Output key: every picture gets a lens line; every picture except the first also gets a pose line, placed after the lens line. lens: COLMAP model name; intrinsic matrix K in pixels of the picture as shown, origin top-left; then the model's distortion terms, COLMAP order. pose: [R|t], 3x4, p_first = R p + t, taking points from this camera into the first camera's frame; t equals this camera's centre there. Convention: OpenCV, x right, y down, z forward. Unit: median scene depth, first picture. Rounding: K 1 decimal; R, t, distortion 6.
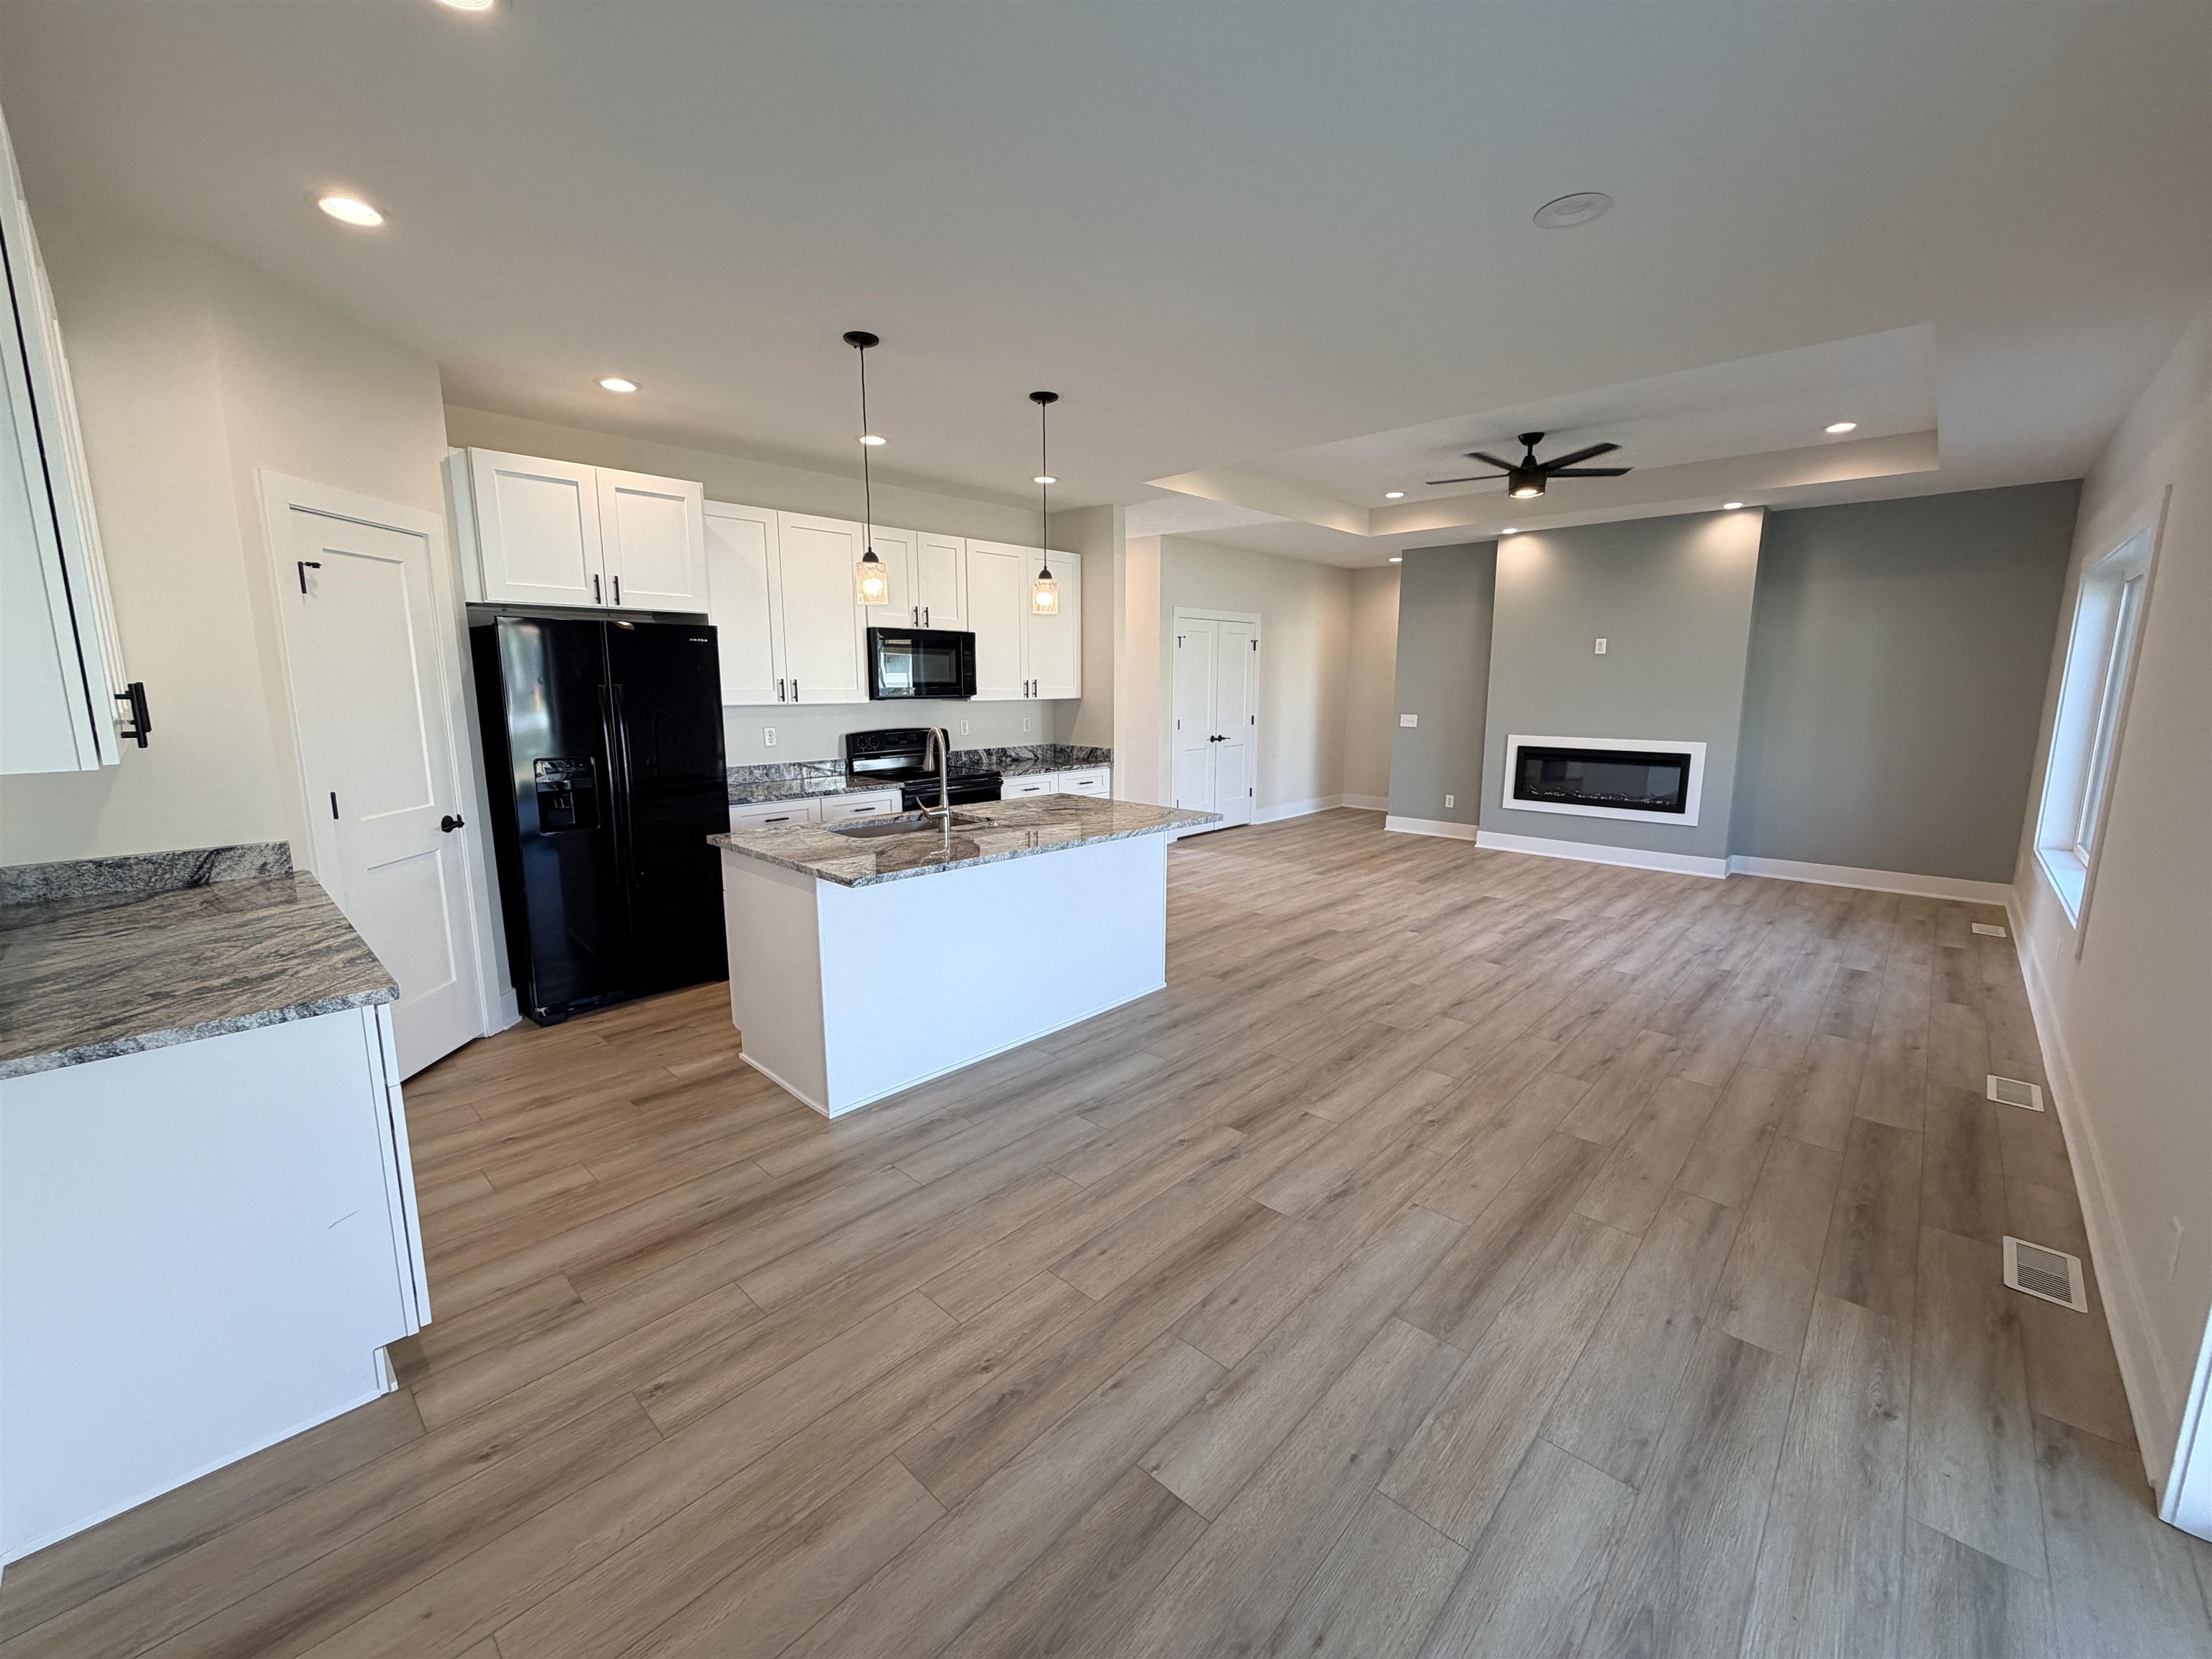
lens RADIAL K [[882.4, 0, 1101.9], [0, 882.4, 827.1], [0, 0, 1]] dist [0.000892, -0.000041]
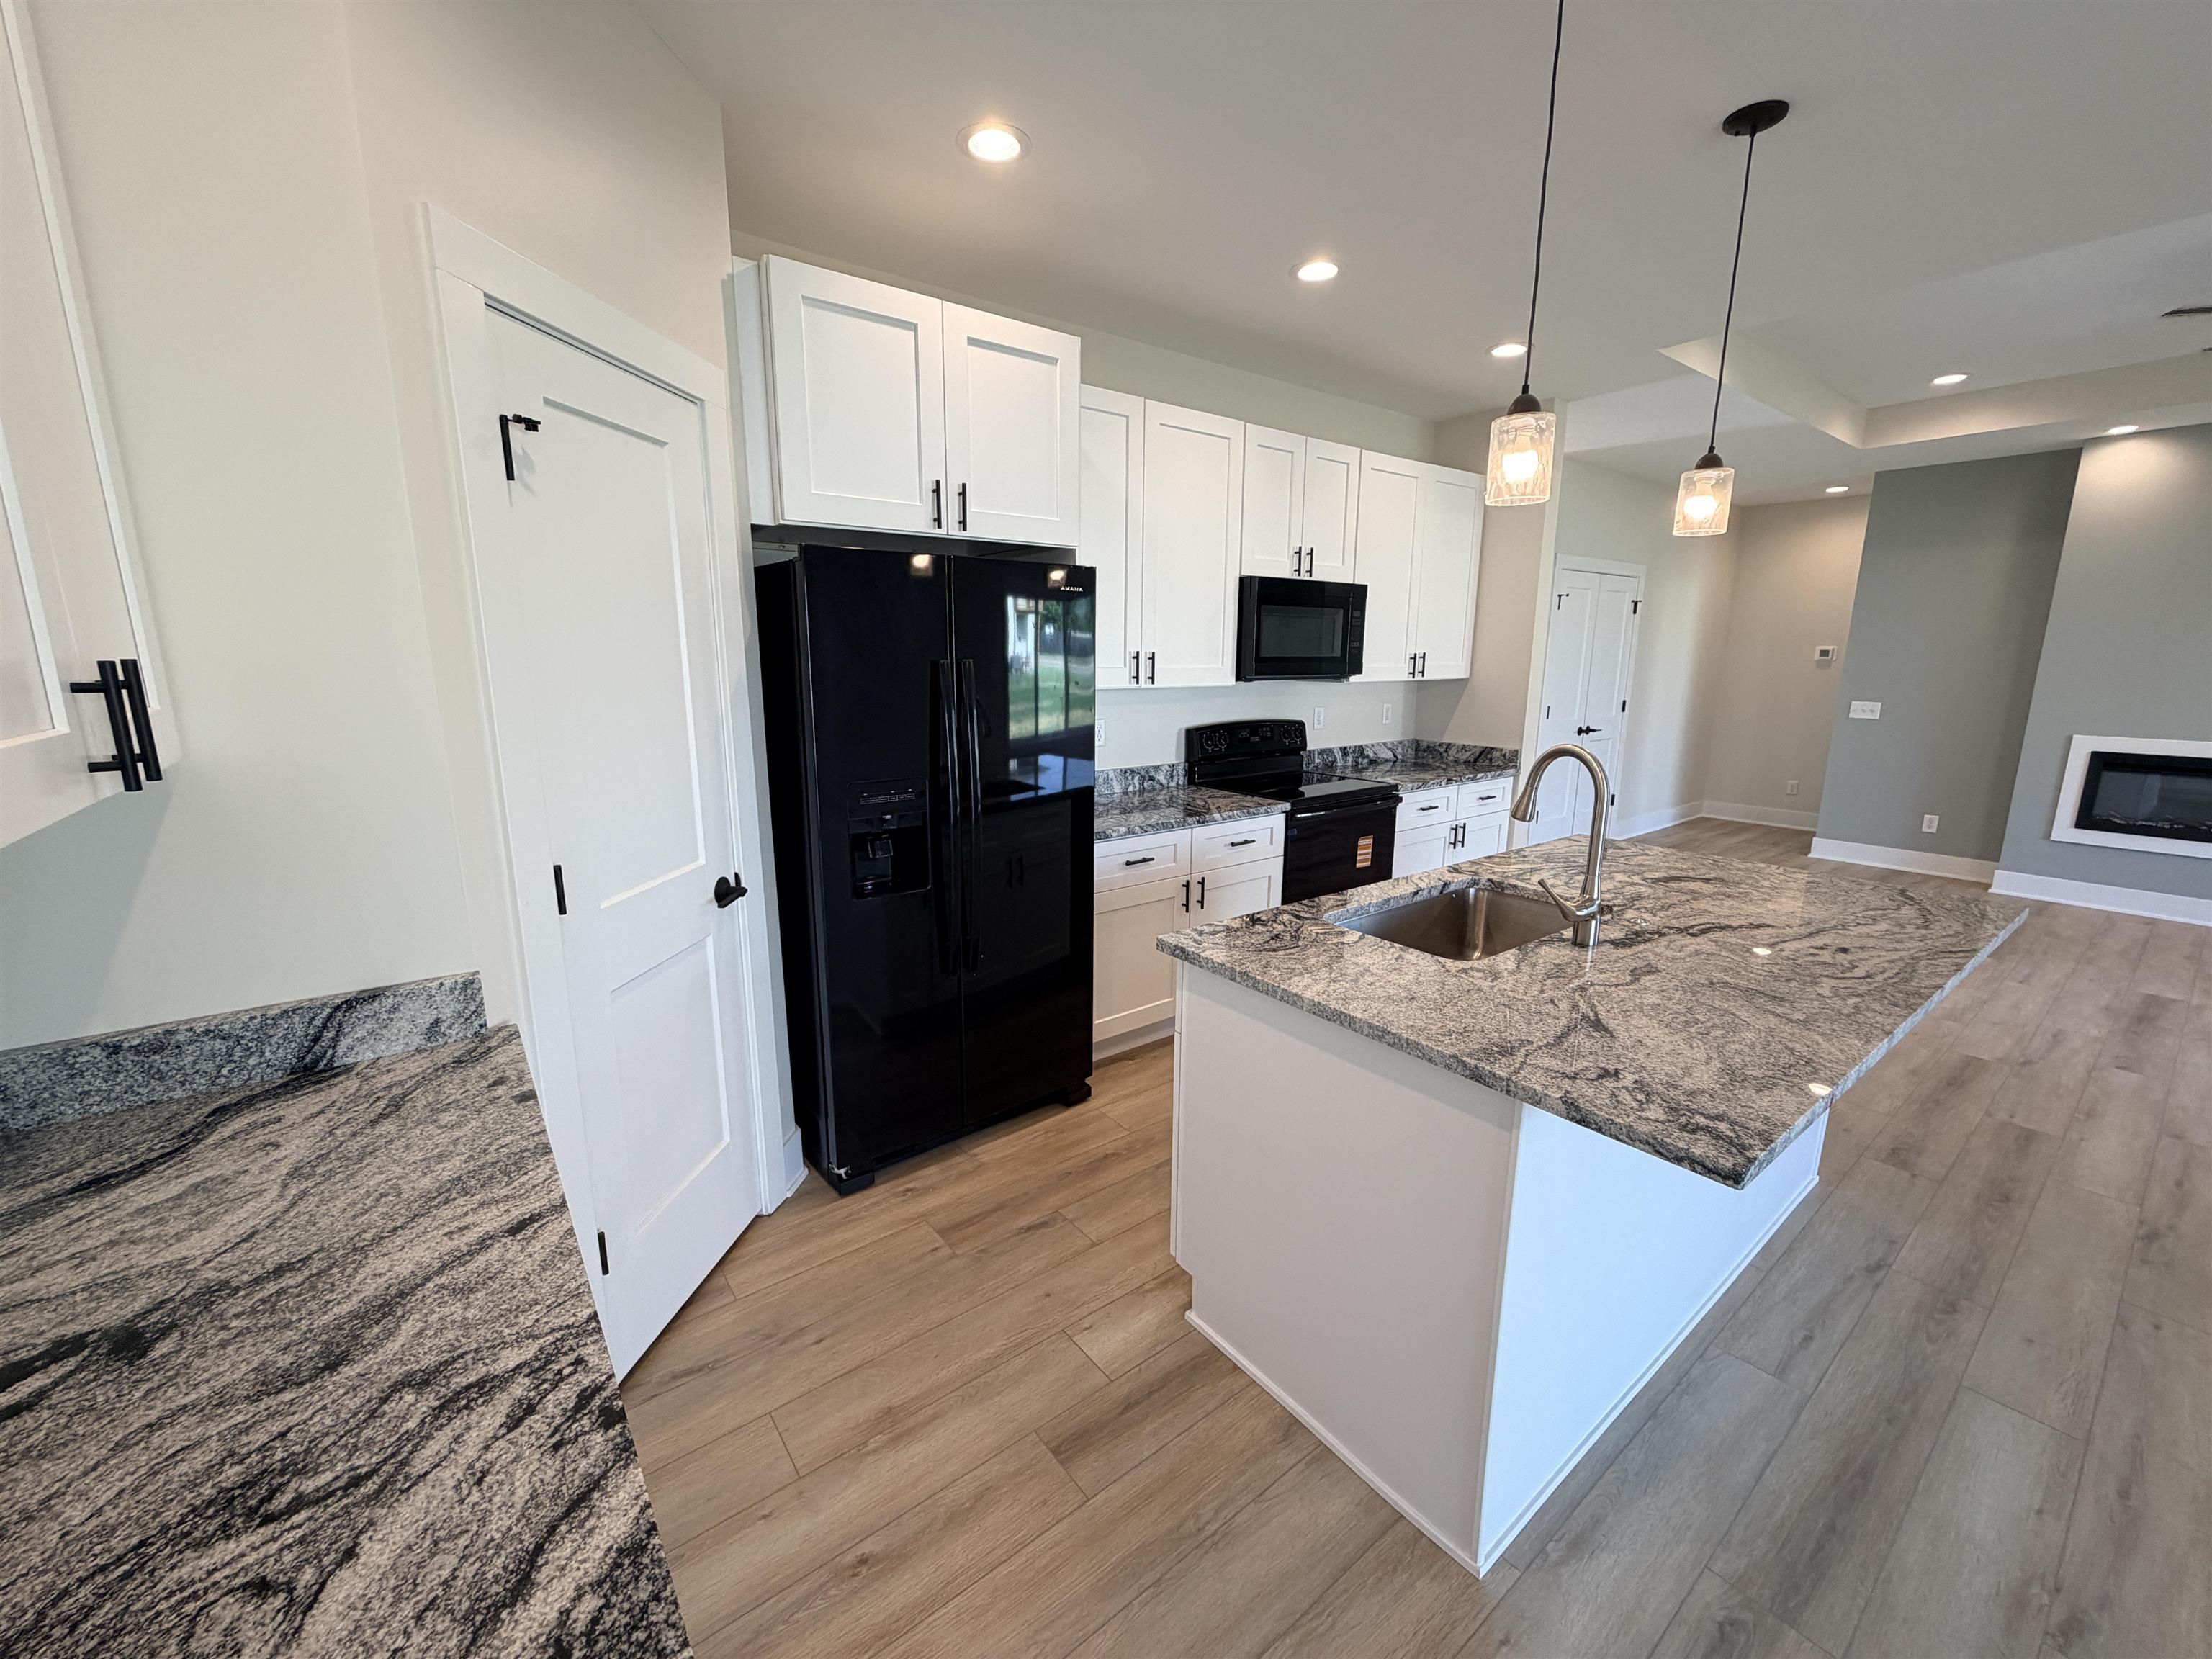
lens RADIAL K [[882.4, 0, 1101.9], [0, 882.4, 827.1], [0, 0, 1]] dist [0.000892, -0.000041]
pose [[0.987617, 0.033668, -0.153226, -0.299549], [-0.028800, 0.999011, 0.033884, -0.057506], [0.154215, -0.029051, 0.987610, 0.338053]]
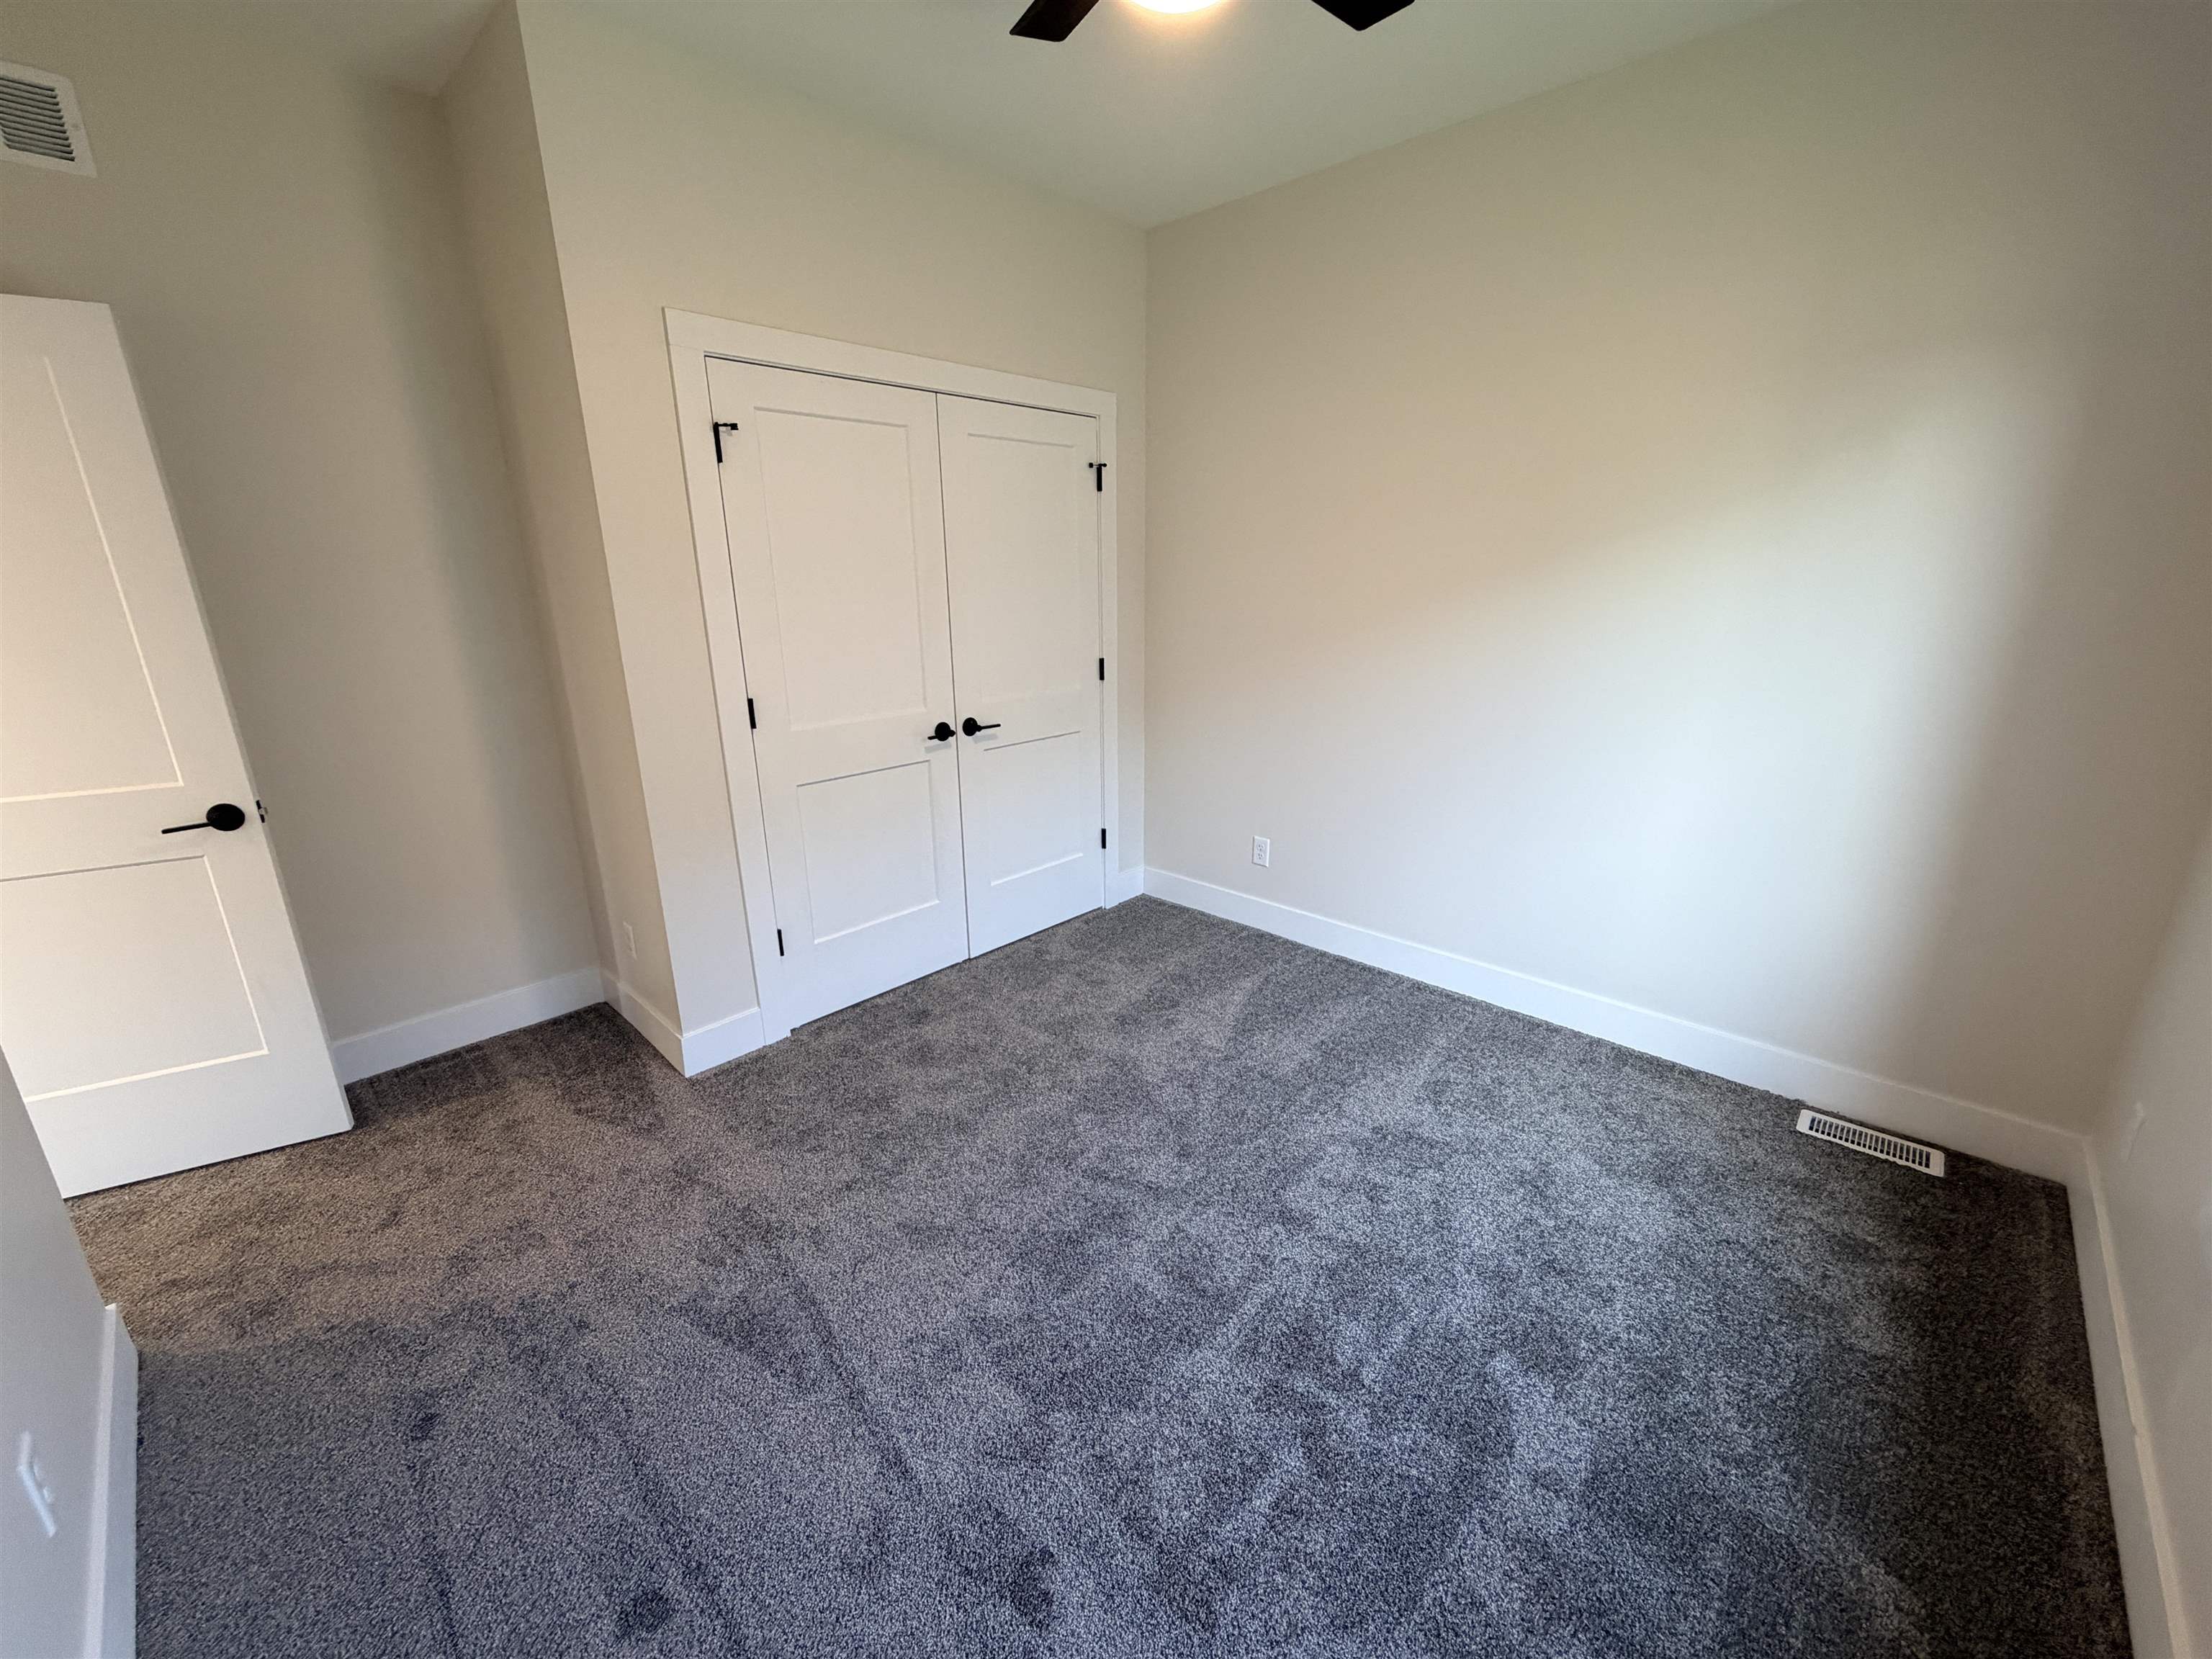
lens RADIAL K [[882.4, 0, 1101.9], [0, 882.4, 827.1], [0, 0, 1]] dist [0.000892, -0.000041]
pose [[0.999767, -0.006481, -0.020602, 0.369266], [0.009017, 0.992052, 0.125507, -0.195815], [0.019624, -0.125664, 0.991879, 1.157639]]
